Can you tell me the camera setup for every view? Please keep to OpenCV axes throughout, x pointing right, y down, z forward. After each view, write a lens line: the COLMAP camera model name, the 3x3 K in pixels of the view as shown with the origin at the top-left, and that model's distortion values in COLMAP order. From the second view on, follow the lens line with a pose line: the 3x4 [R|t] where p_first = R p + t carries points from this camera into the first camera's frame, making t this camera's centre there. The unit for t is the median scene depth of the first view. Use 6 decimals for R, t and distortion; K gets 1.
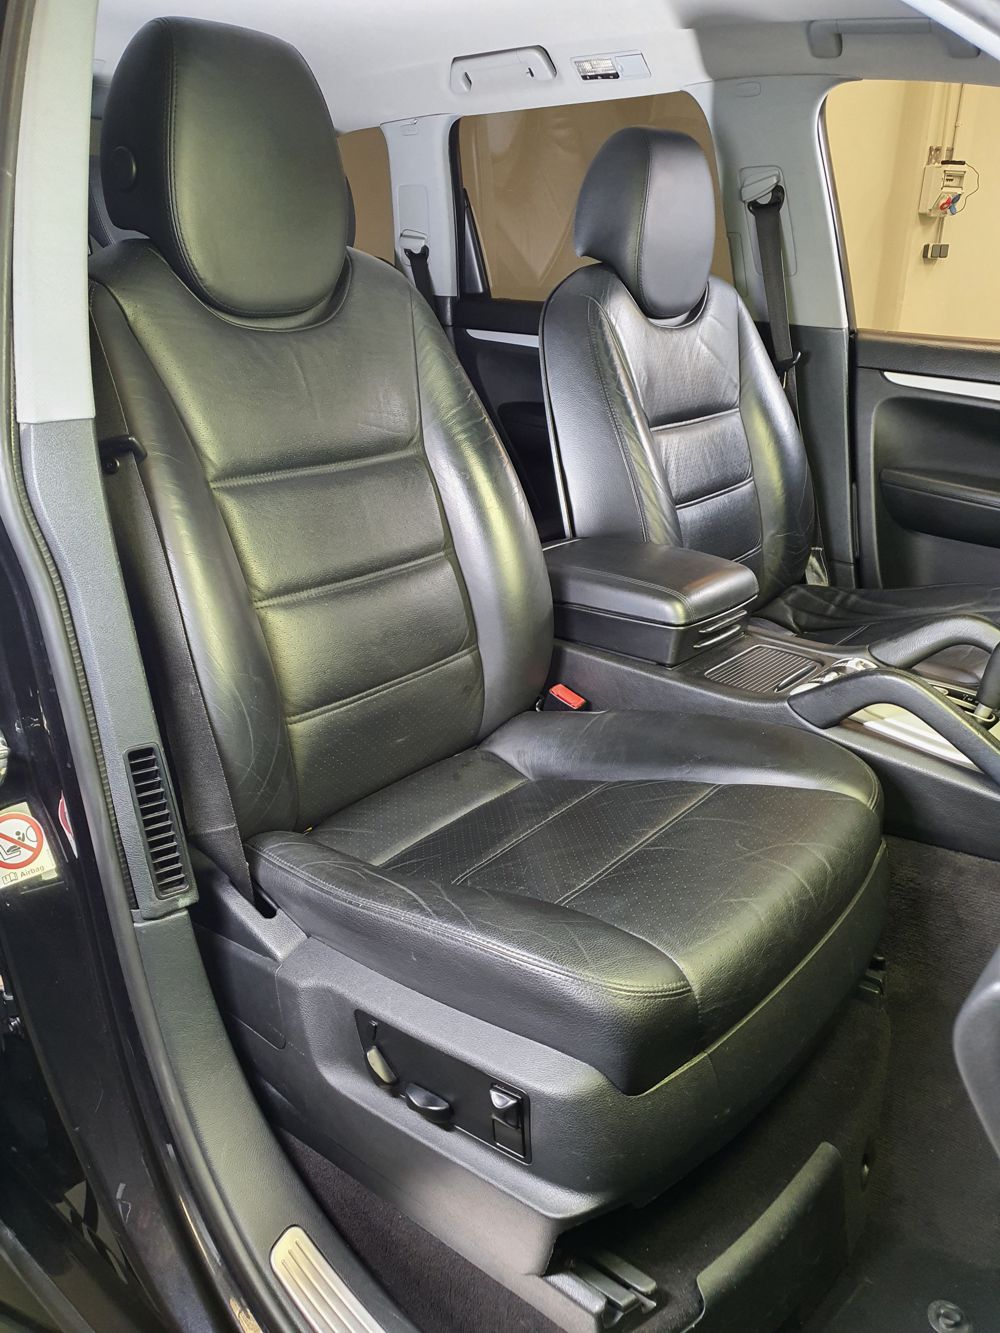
lens RADIAL K [[1040.3, 0, 488.2], [0, 1040.3, 663.9], [0, 0, 1]] dist [0.015787, -0.014063]
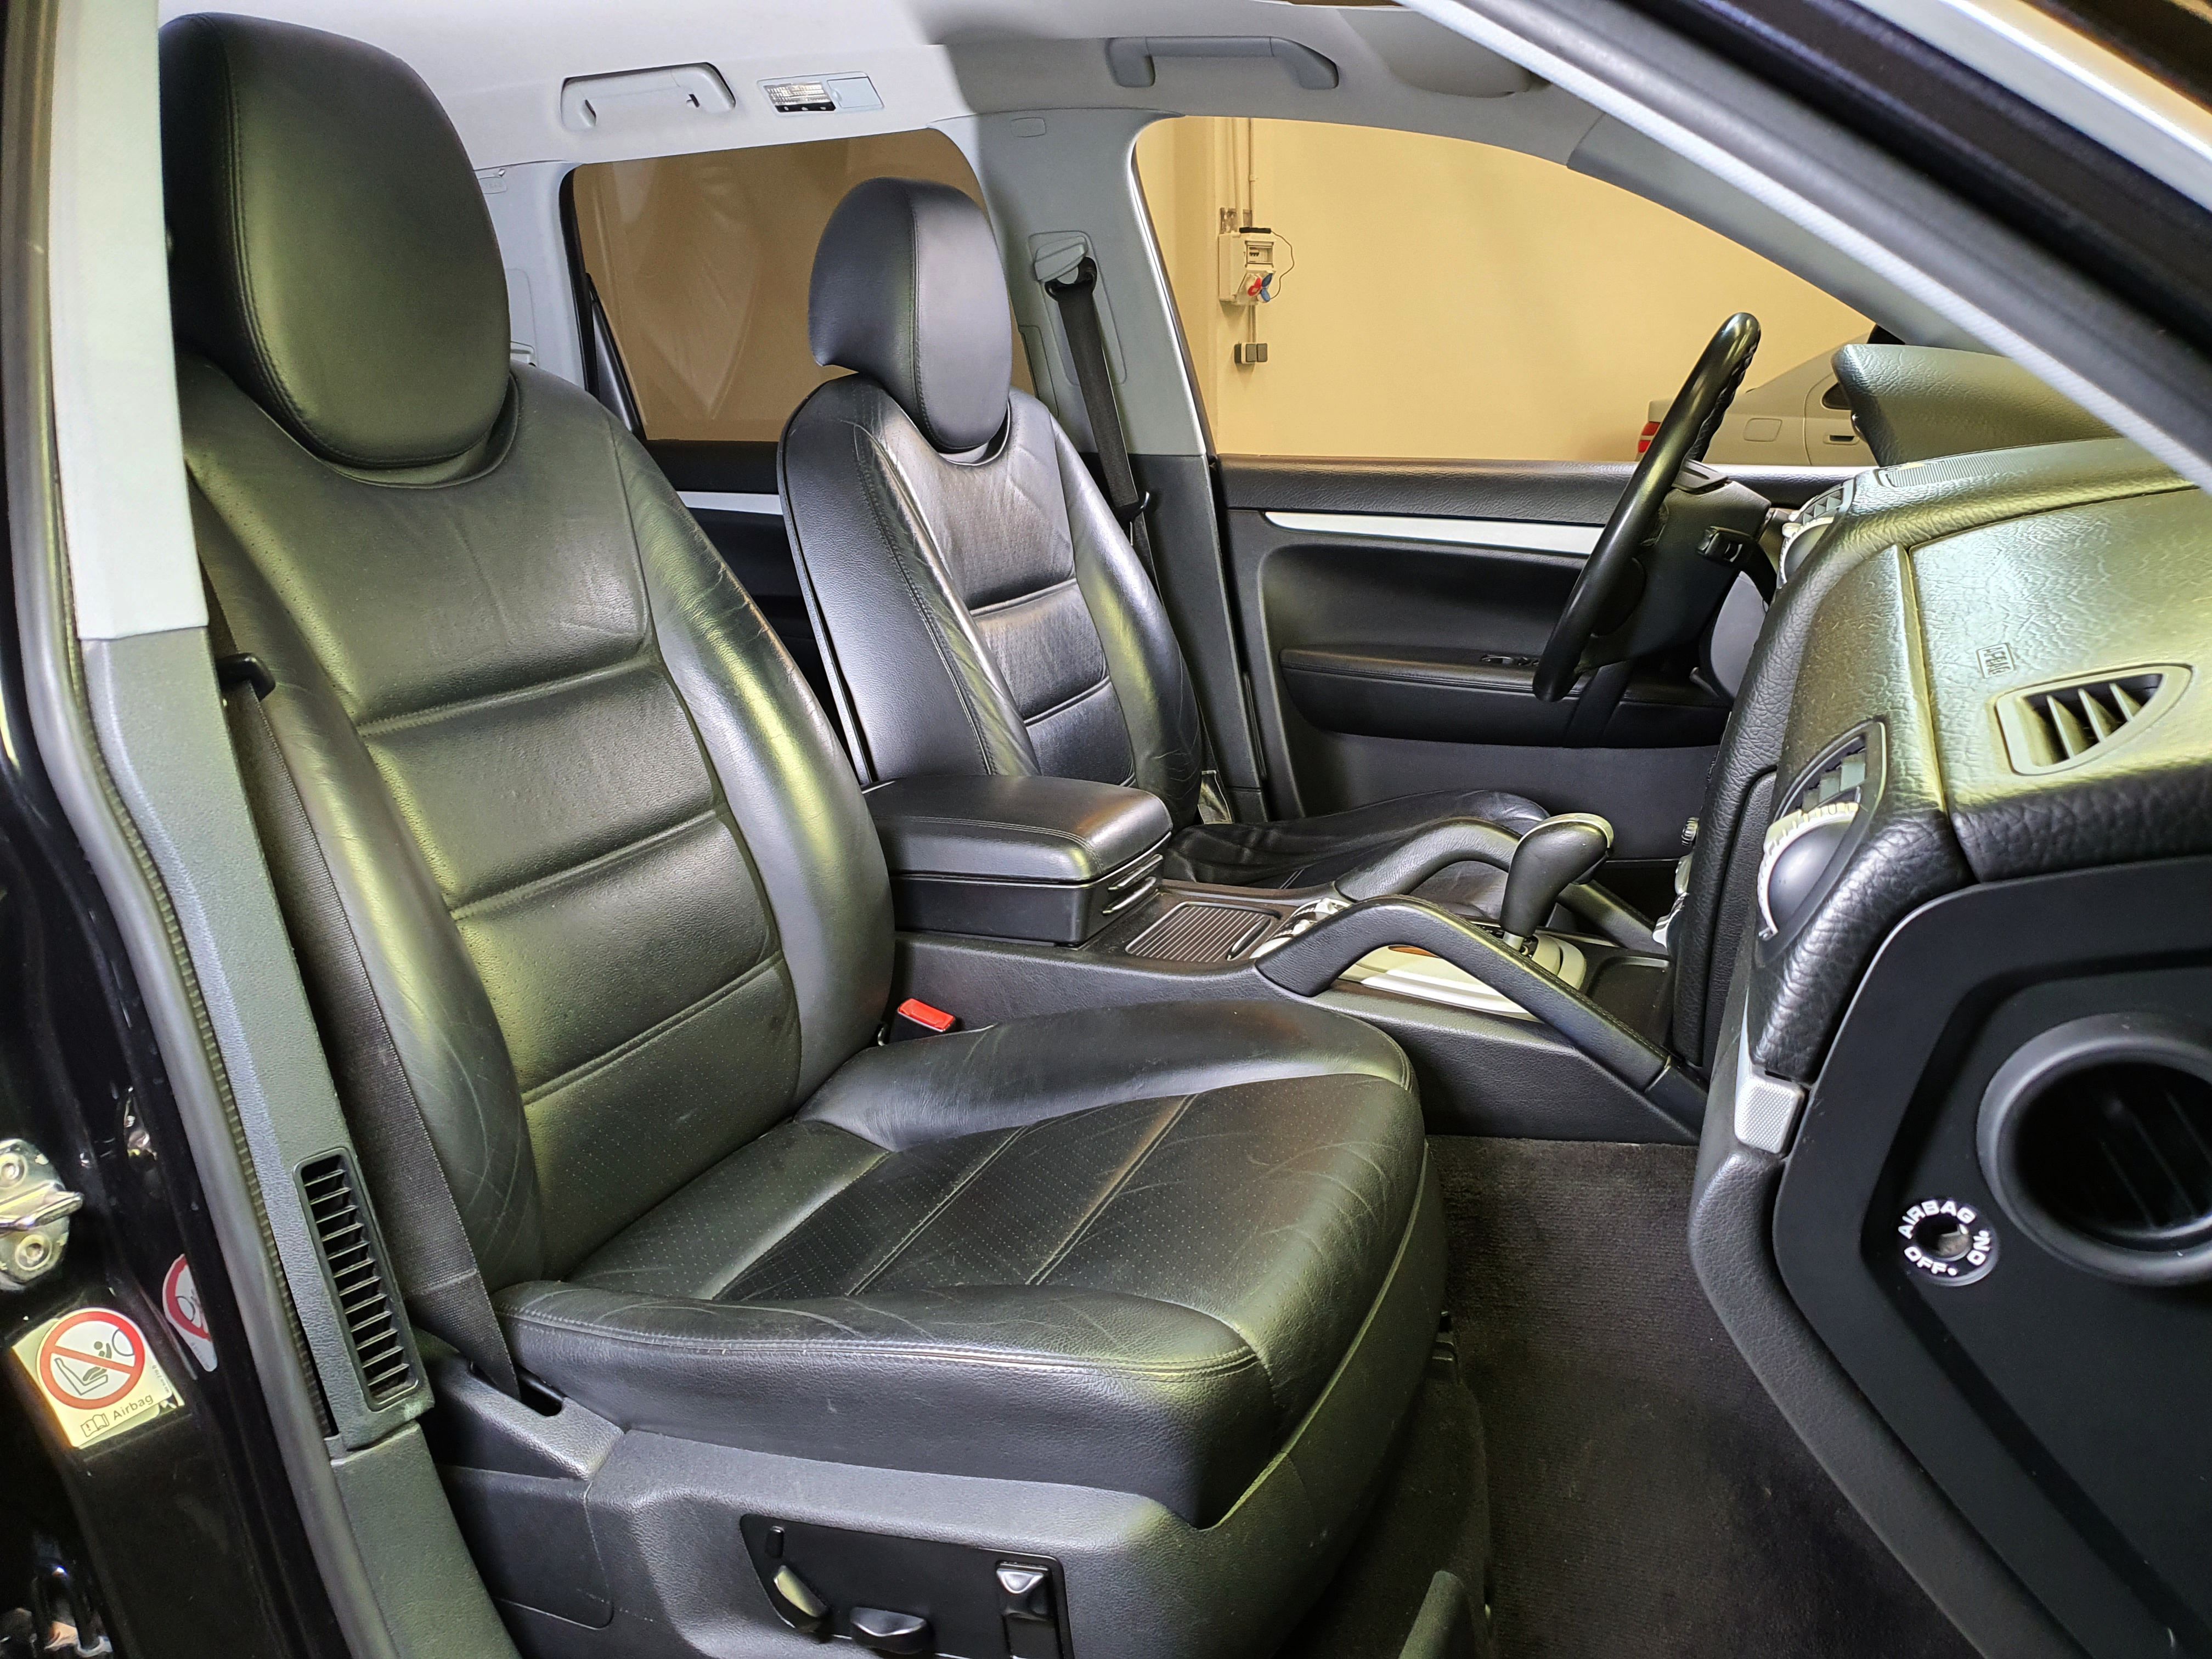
lens RADIAL K [[1726.2, 0, 1102.3], [0, 1726.2, 837.2], [0, 0, 1]] dist [0.015787, -0.014063]
pose [[0.951494, -0.112067, 0.286533, -0.135675], [0.143945, 0.985238, -0.092660, 0.044592], [-0.271919, 0.129410, 0.953579, -0.079081]]
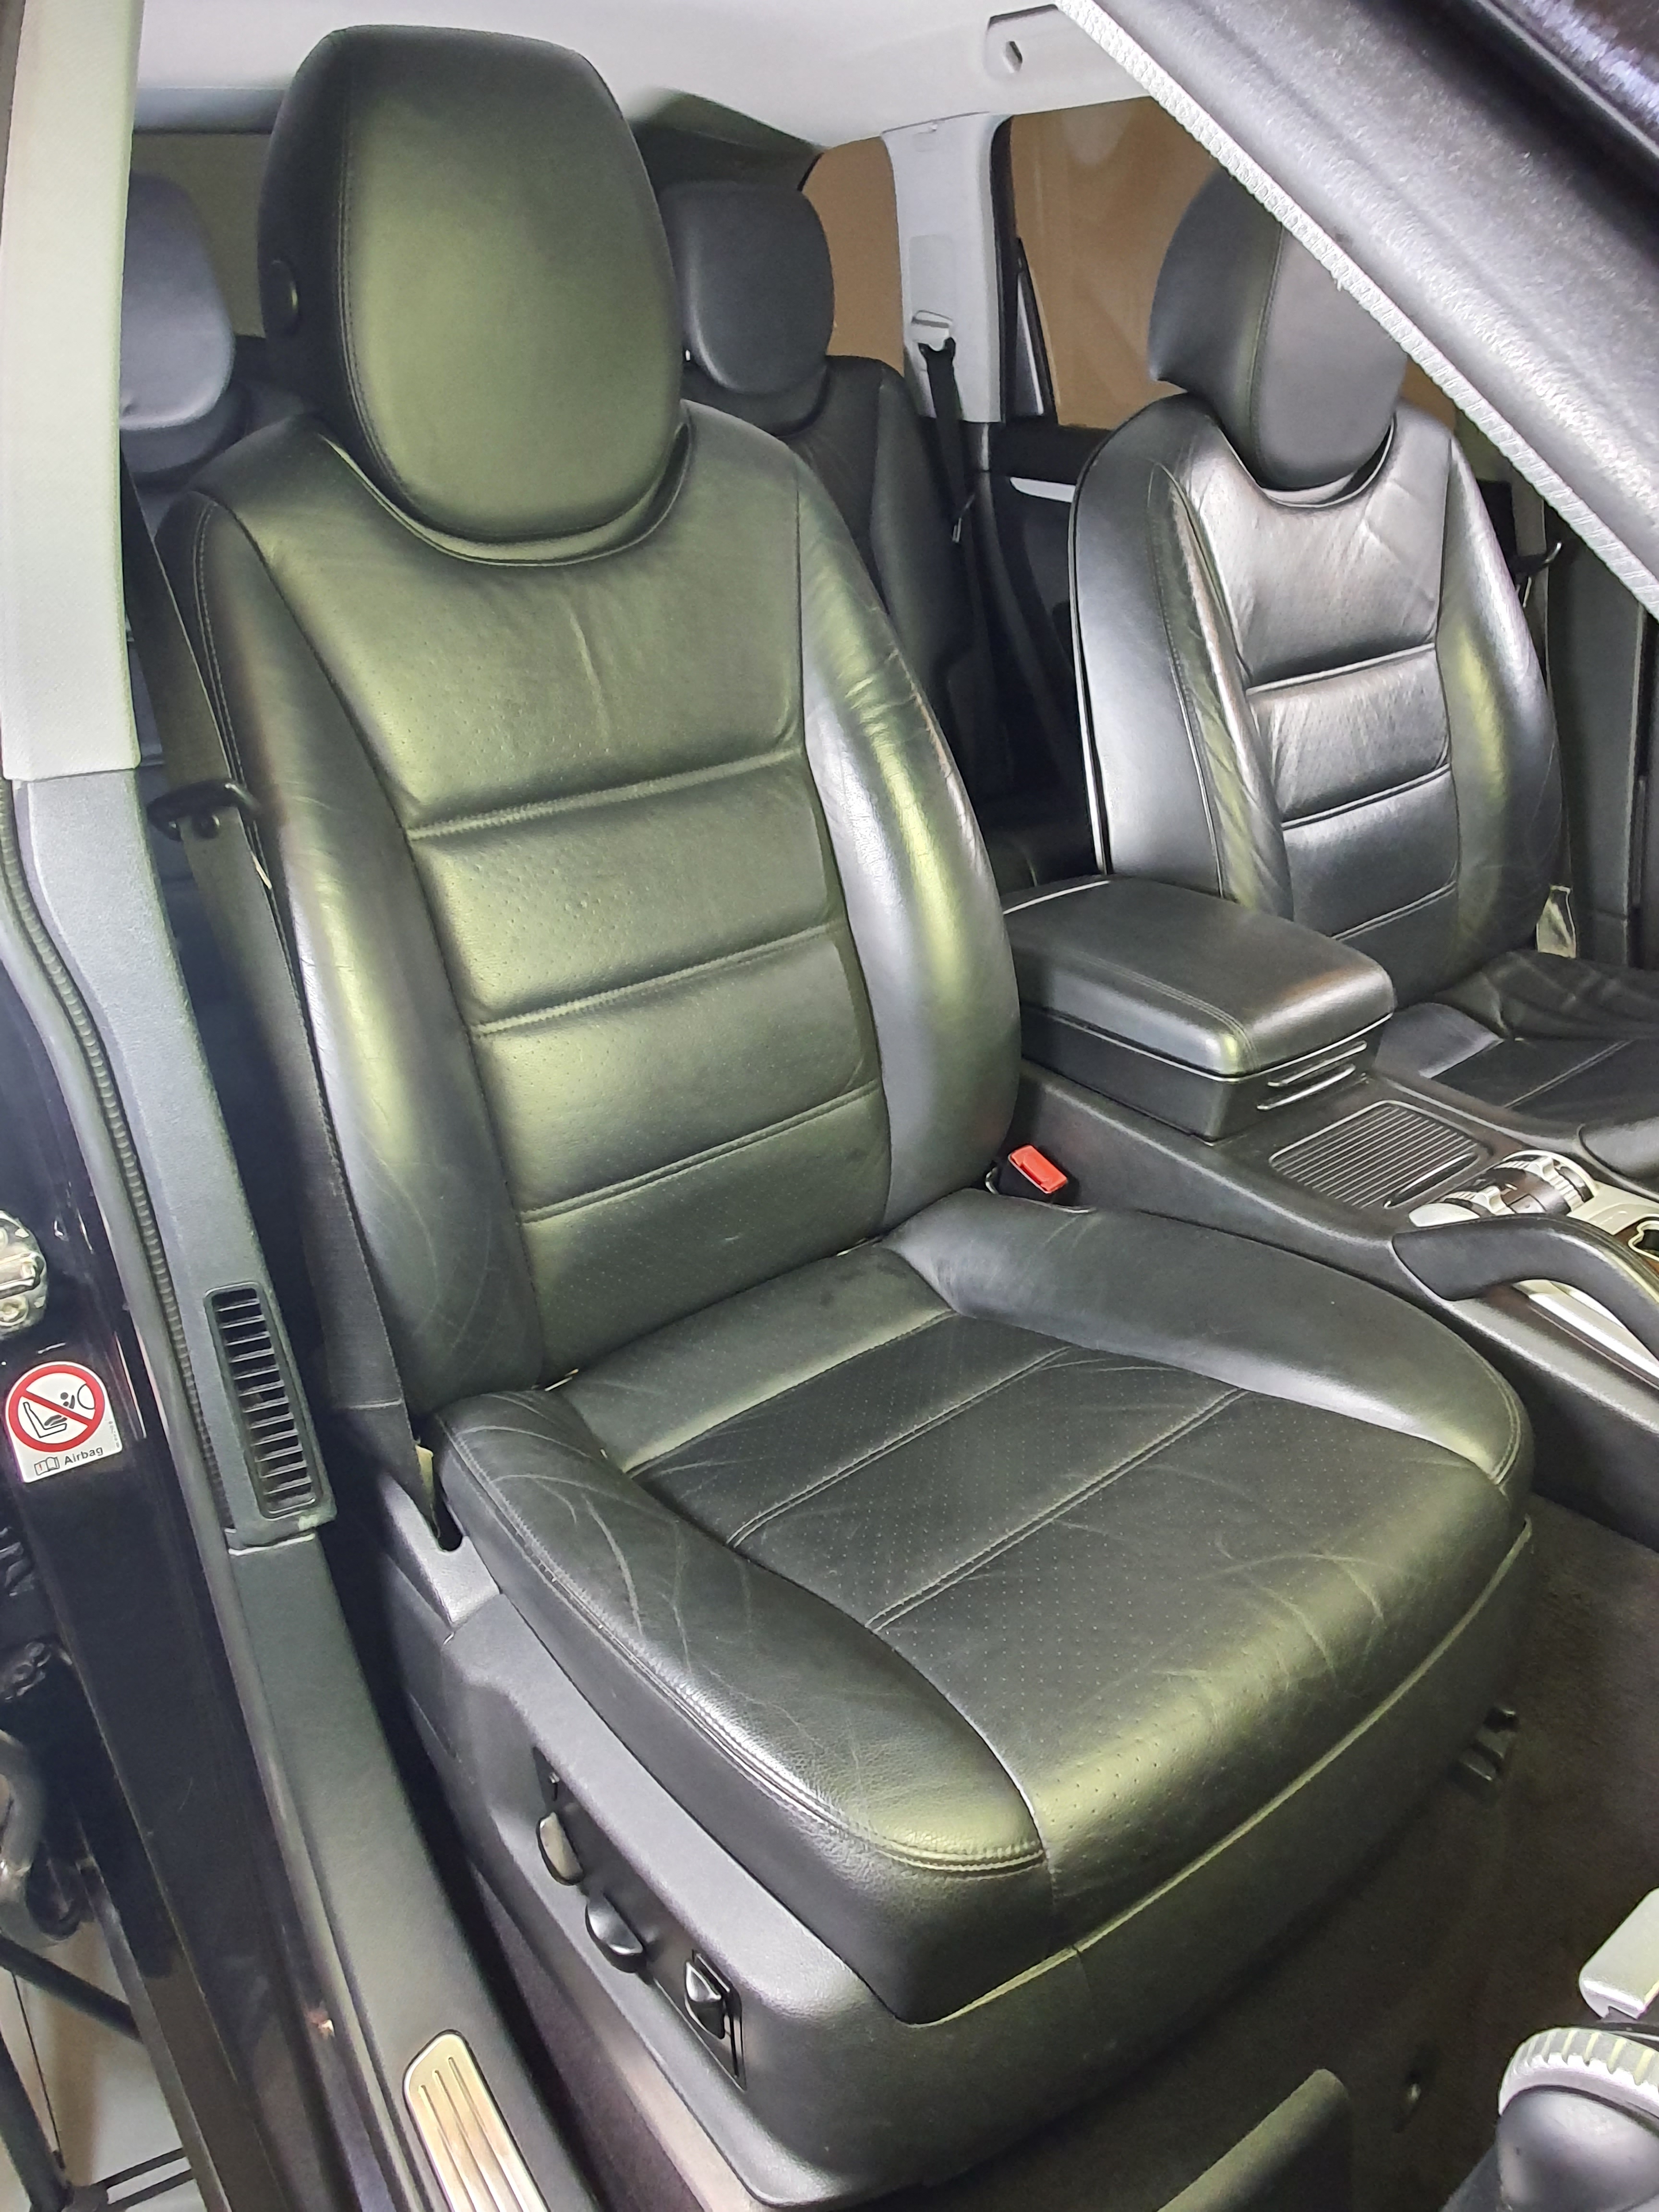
lens RADIAL K [[1523.5, 0, 821.8], [0, 1523.5, 1085.8], [0, 0, 1]] dist [-0.005065, 0.003275]
pose [[0.979477, 0.073687, -0.187605, 0.140772], [-0.053437, 0.992405, 0.110801, -0.128835], [0.194345, -0.098502, 0.975975, 0.152694]]
